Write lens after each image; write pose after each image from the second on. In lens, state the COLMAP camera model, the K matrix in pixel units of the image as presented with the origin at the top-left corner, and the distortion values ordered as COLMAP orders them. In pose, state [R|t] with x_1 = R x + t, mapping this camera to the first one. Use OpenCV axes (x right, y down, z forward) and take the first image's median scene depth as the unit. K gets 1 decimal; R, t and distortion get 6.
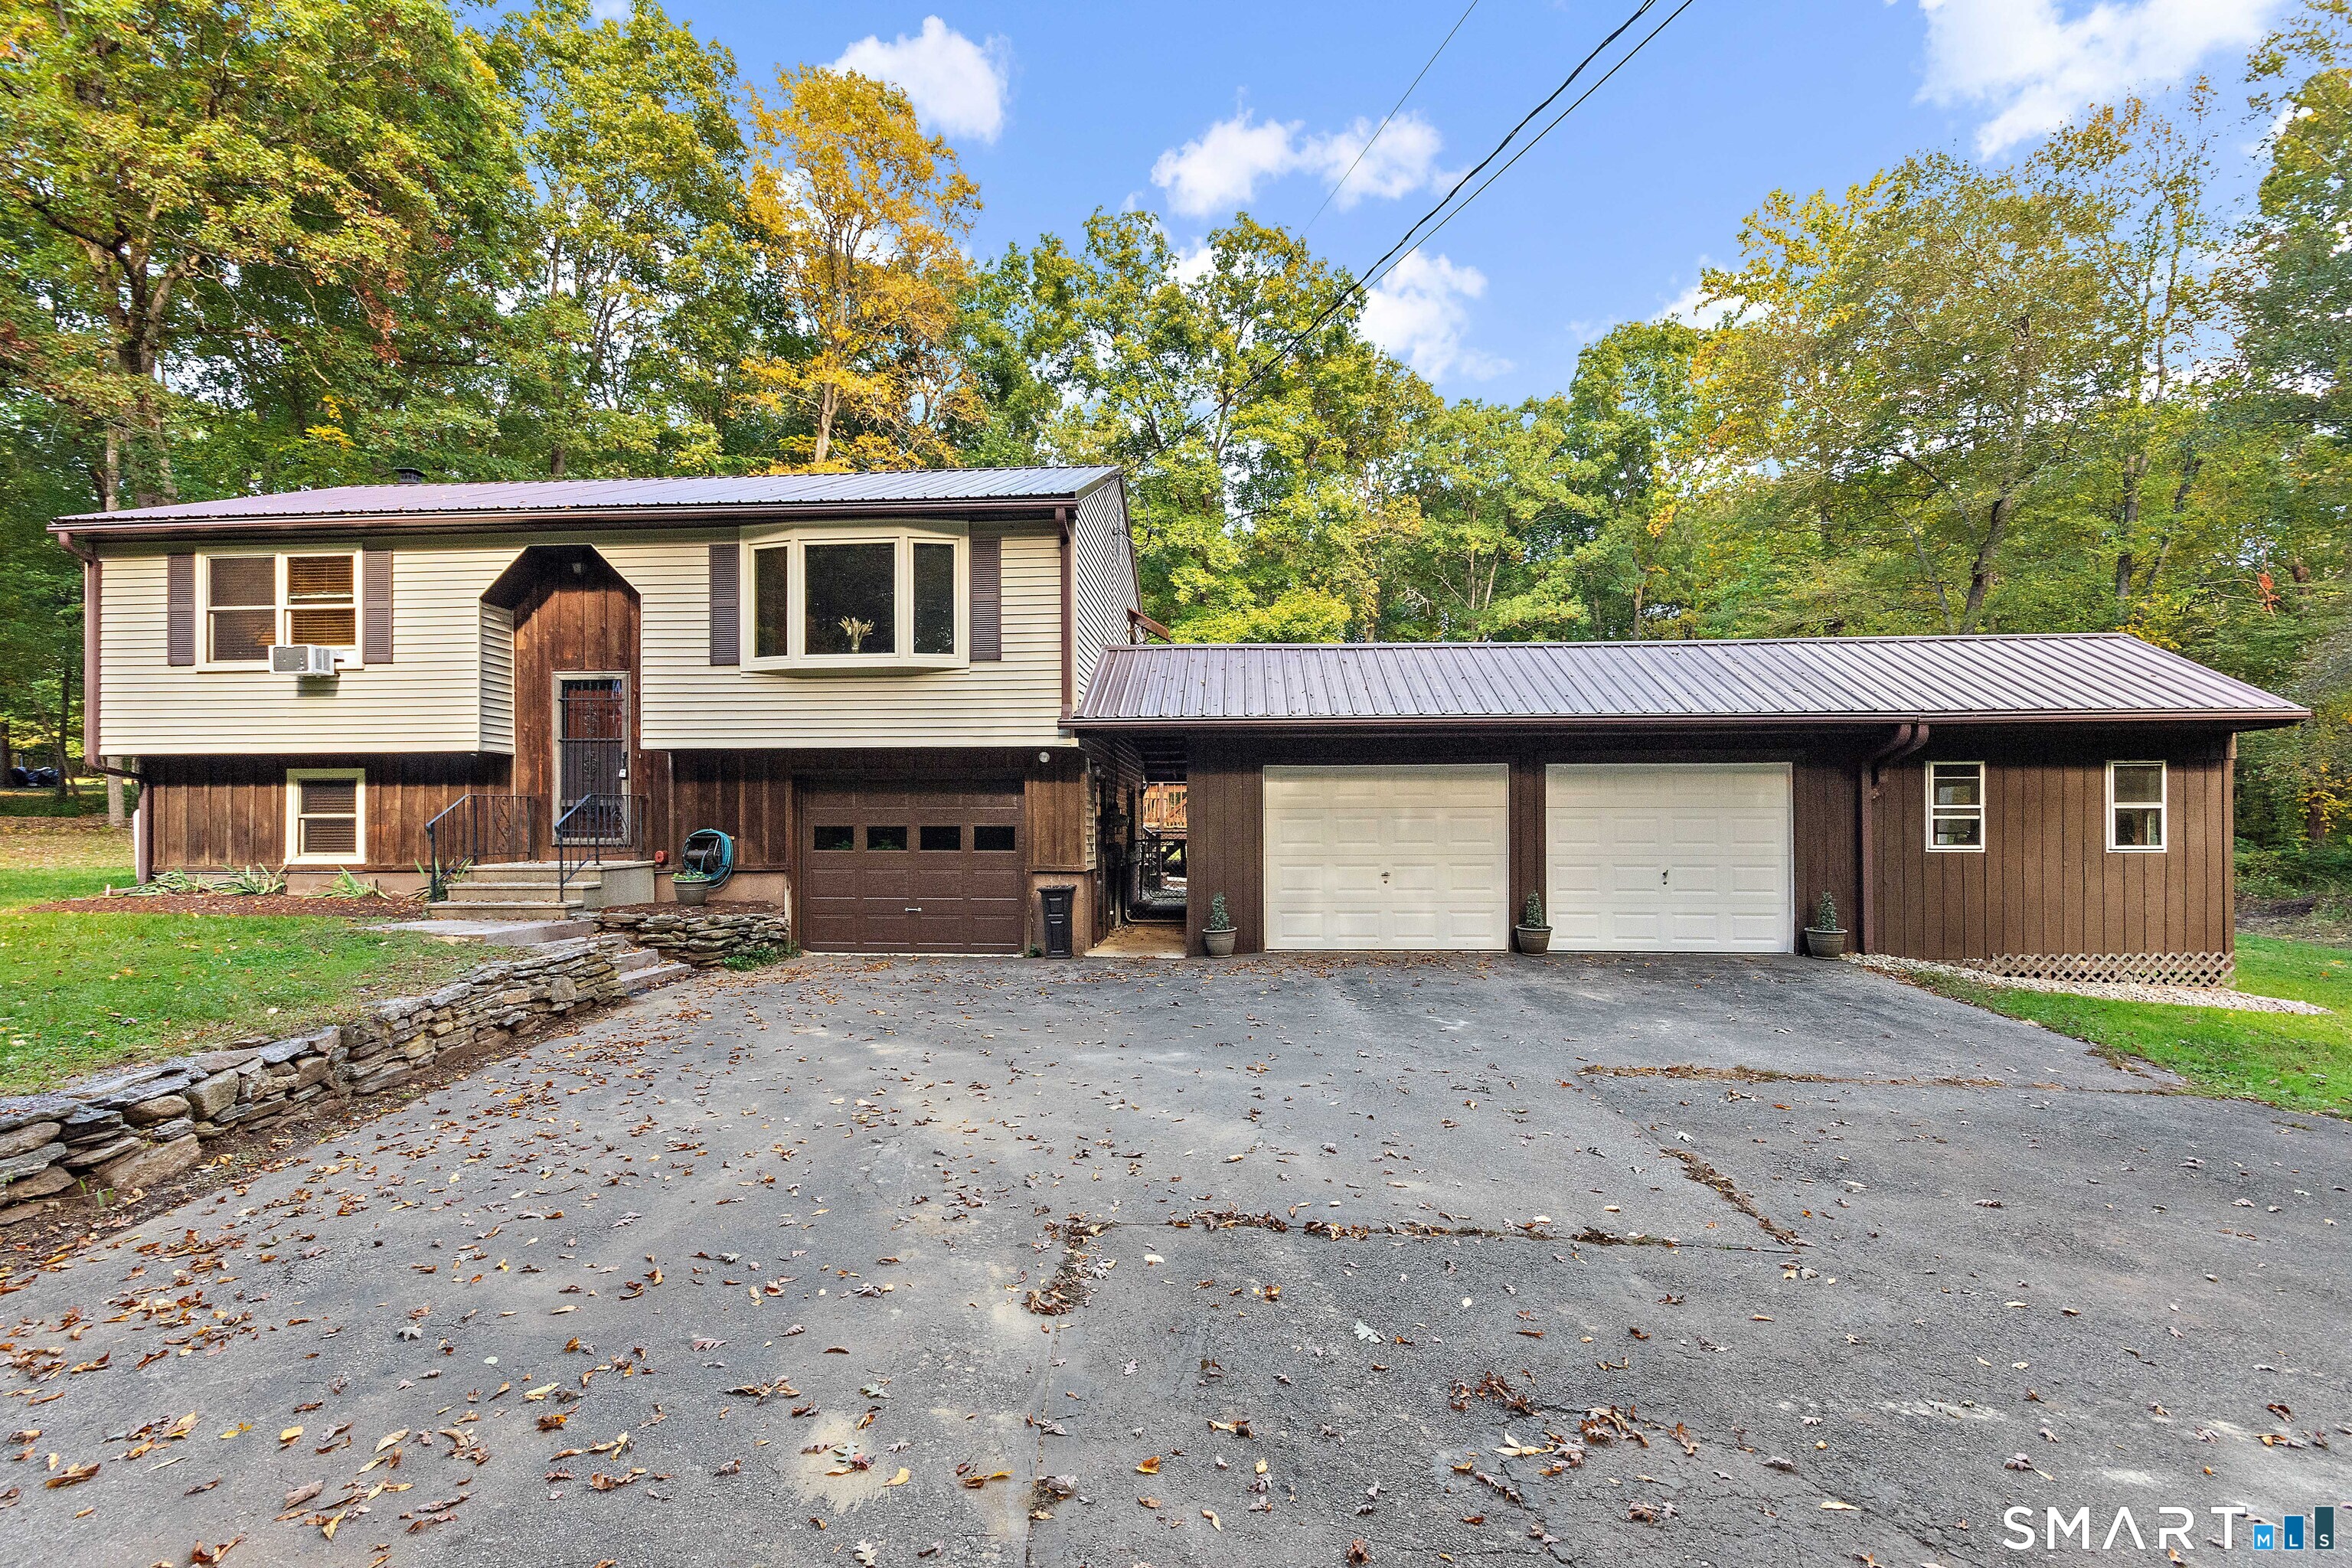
lens RADIAL K [[1050.6, 0, 1176.6], [0, 1050.6, 804.8], [0, 0, 1]] dist [0.006285, 0.000454]
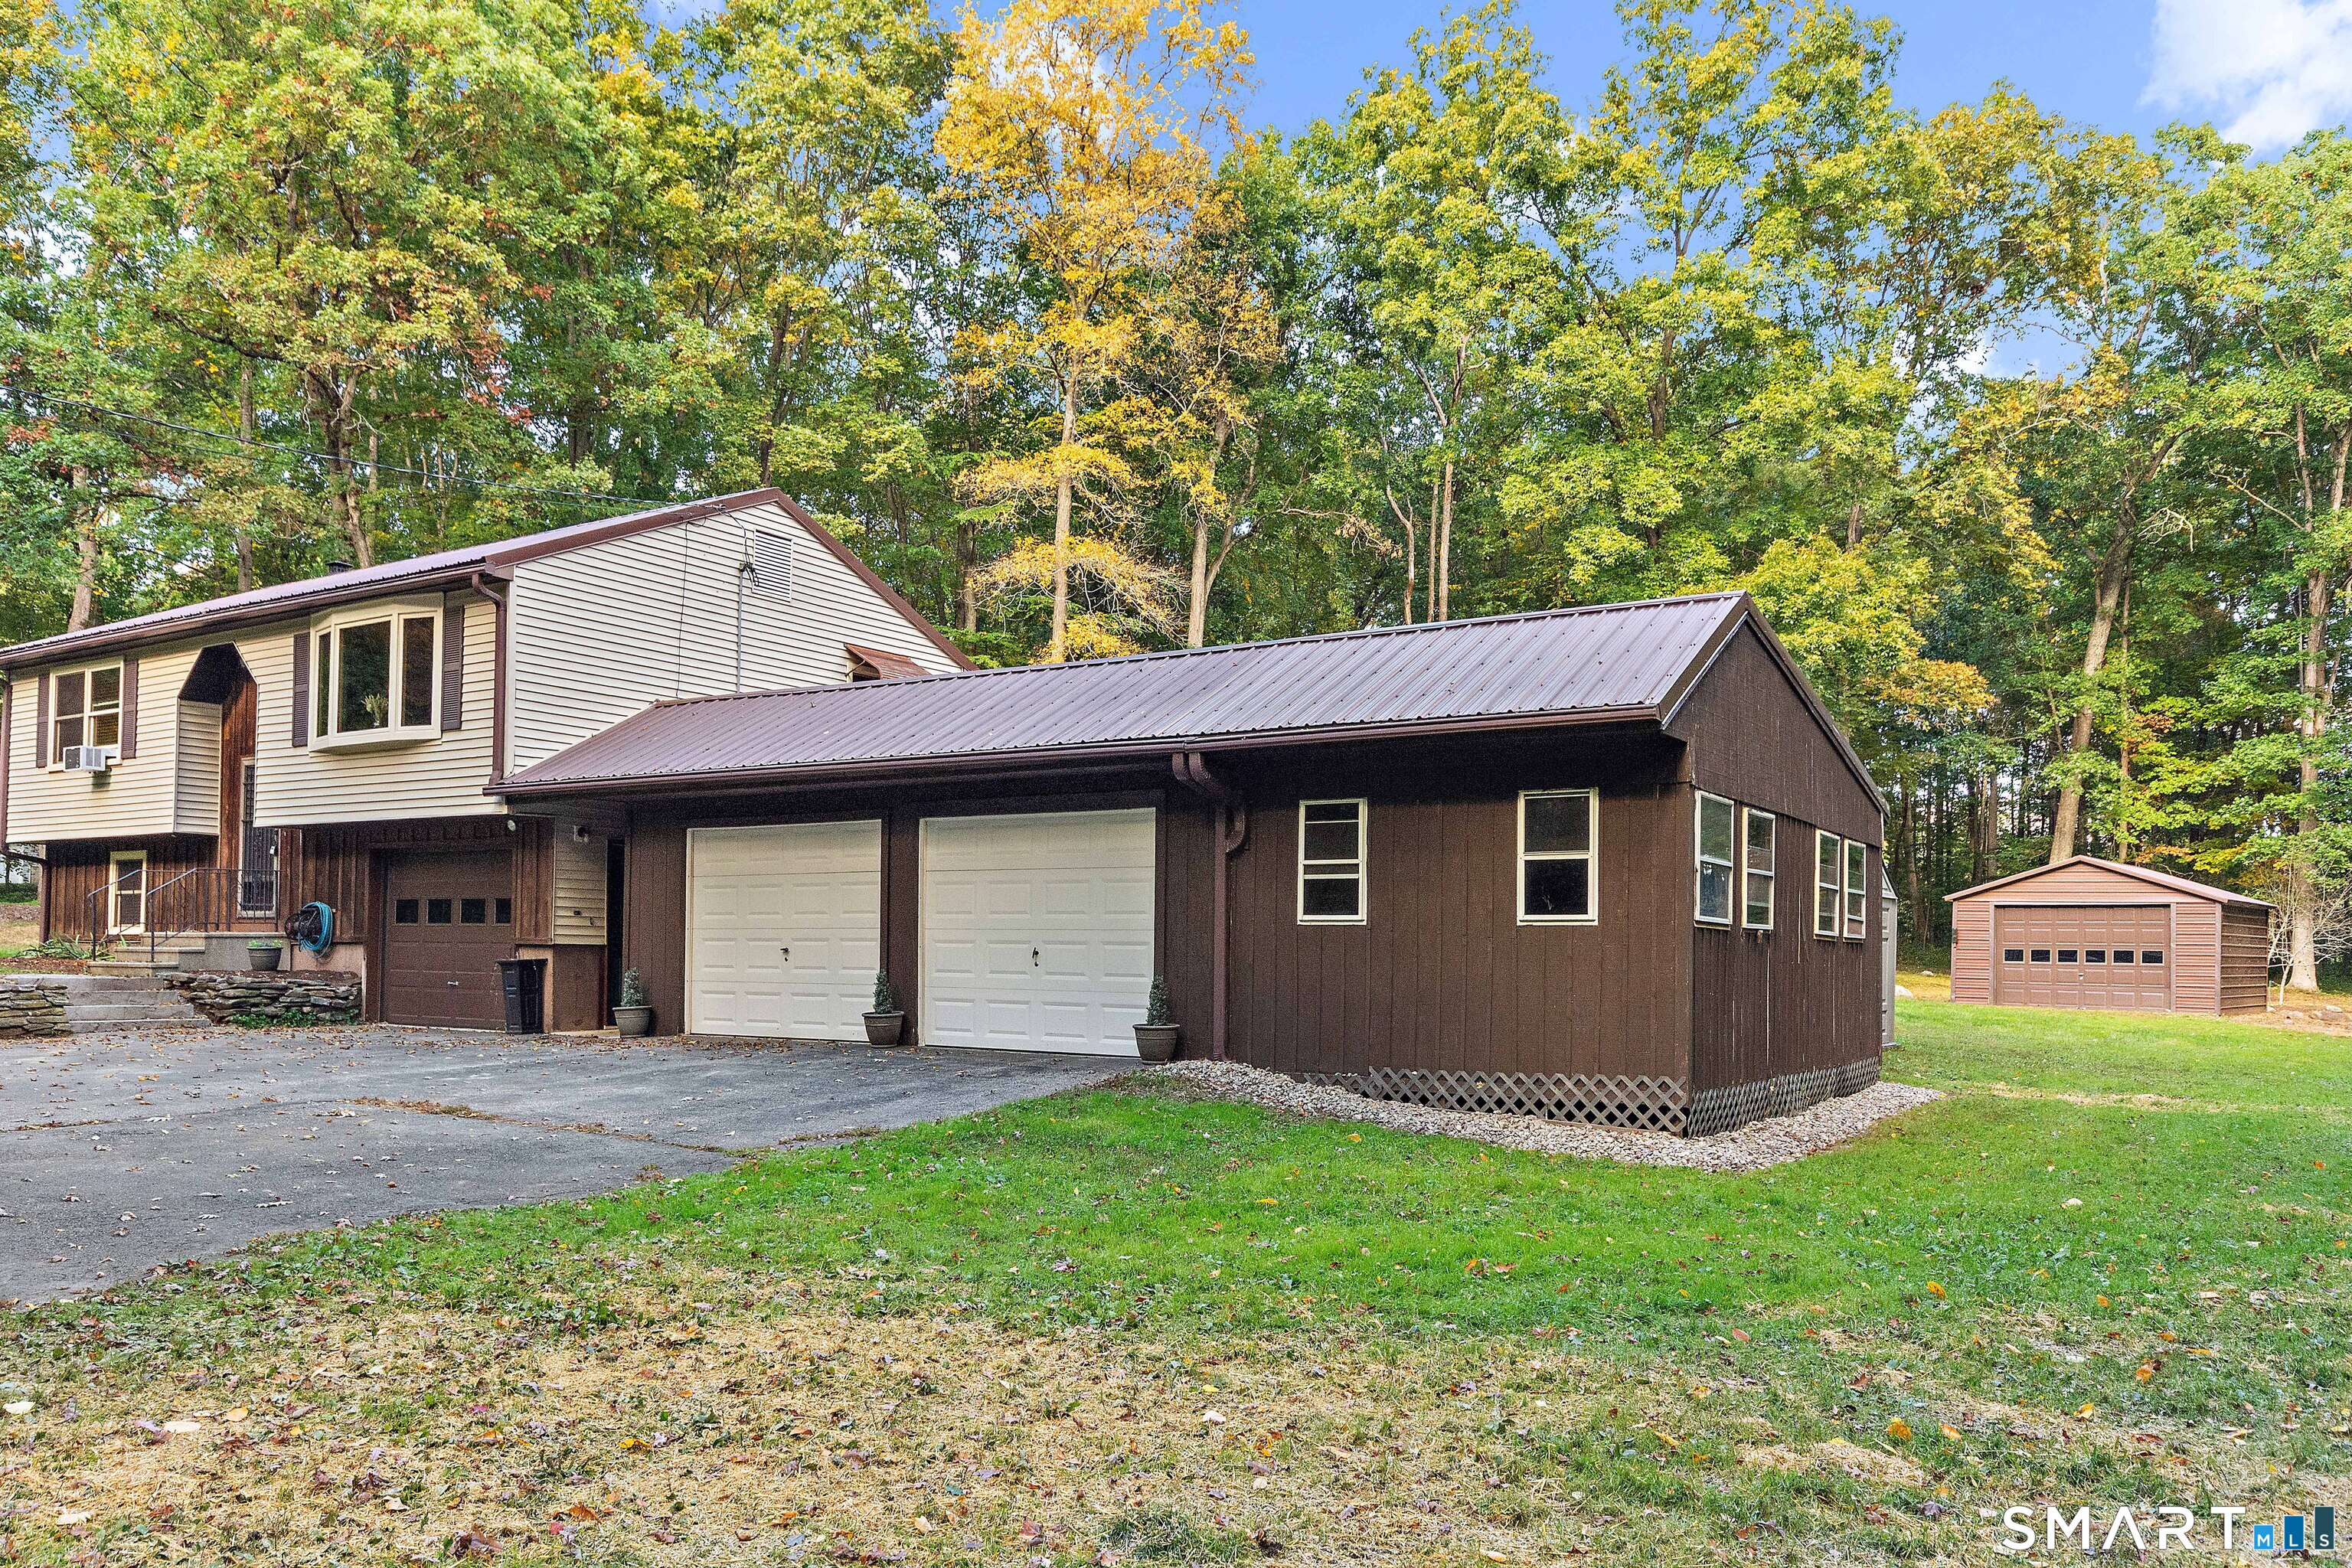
lens RADIAL K [[1715.1, 0, 1172.2], [0, 1715.1, 877.2], [0, 0, 1]] dist [0.019511, -0.000752]
pose [[0.868523, -0.010337, -0.495542, 1.181097], [-0.001568, 0.999720, -0.023602, 0.038768], [0.495647, 0.021276, 0.868263, -0.073331]]
